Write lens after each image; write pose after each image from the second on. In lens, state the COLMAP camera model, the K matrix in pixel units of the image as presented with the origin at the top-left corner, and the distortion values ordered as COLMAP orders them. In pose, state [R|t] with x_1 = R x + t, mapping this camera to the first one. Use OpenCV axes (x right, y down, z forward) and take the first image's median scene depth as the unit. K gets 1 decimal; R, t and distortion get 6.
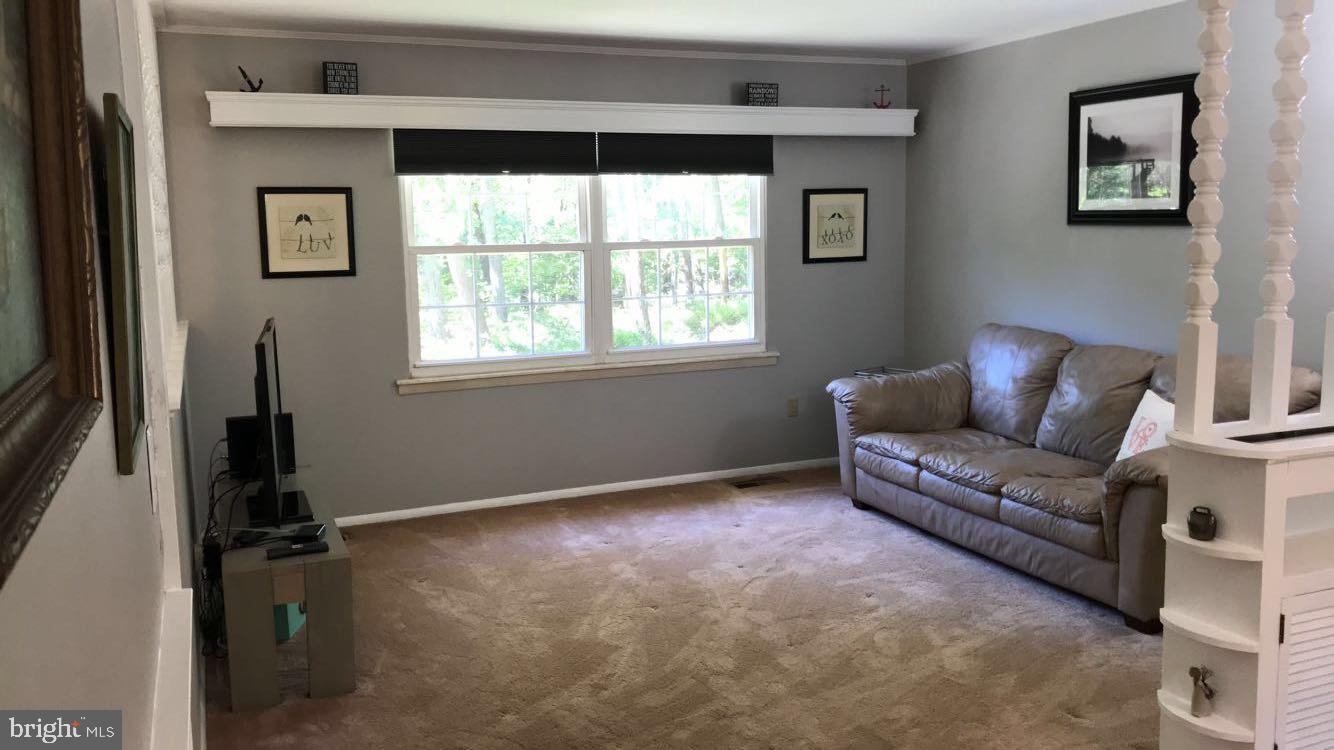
lens RADIAL K [[1081.2, 0, 615.1], [0, 1081.2, 380.9], [0, 0, 1]] dist [-0.008637, -0.011568]
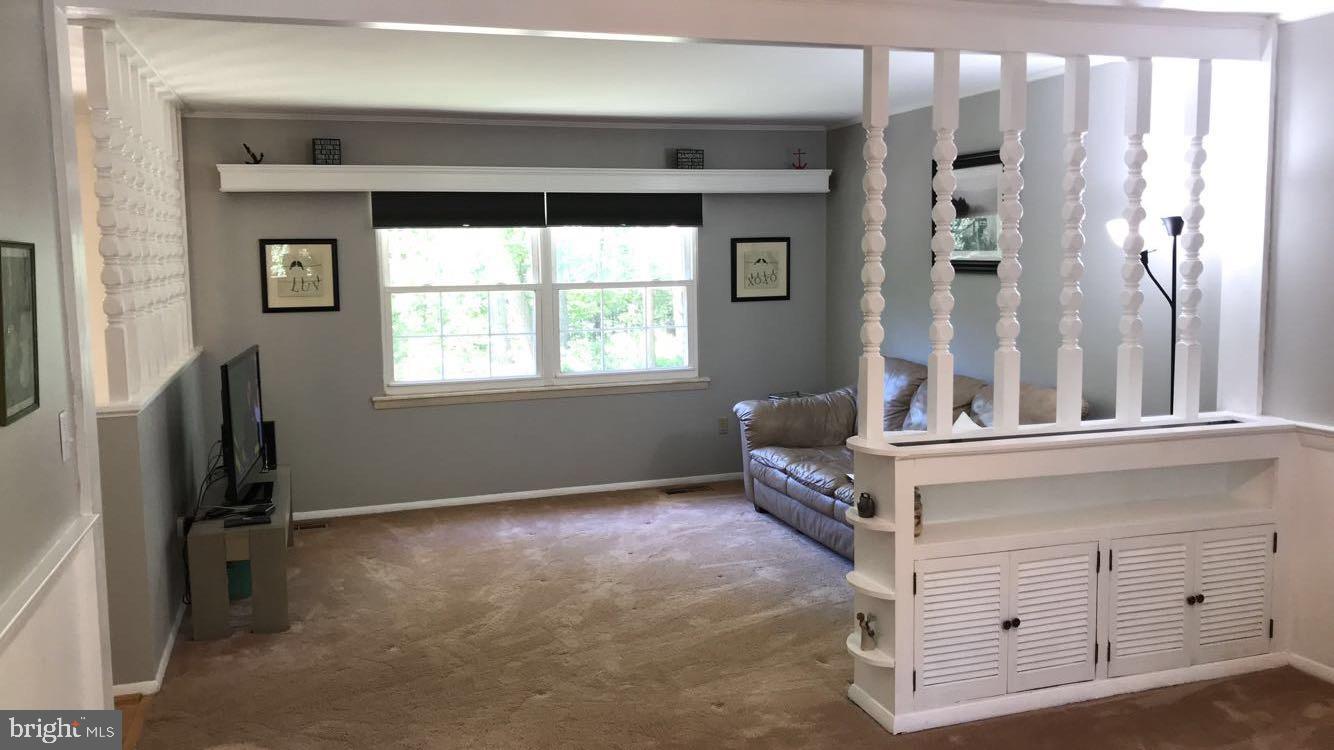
lens RADIAL K [[1123.8, 0, 667.0], [0, 1123.8, 375.0], [0, 0, 1]] dist [-0.028012, -0.010965]
pose [[0.997559, 0.011478, -0.068878, 0.223383], [-0.013603, 0.999443, -0.030460, 0.008796], [0.068490, 0.031323, 0.997160, -0.241236]]
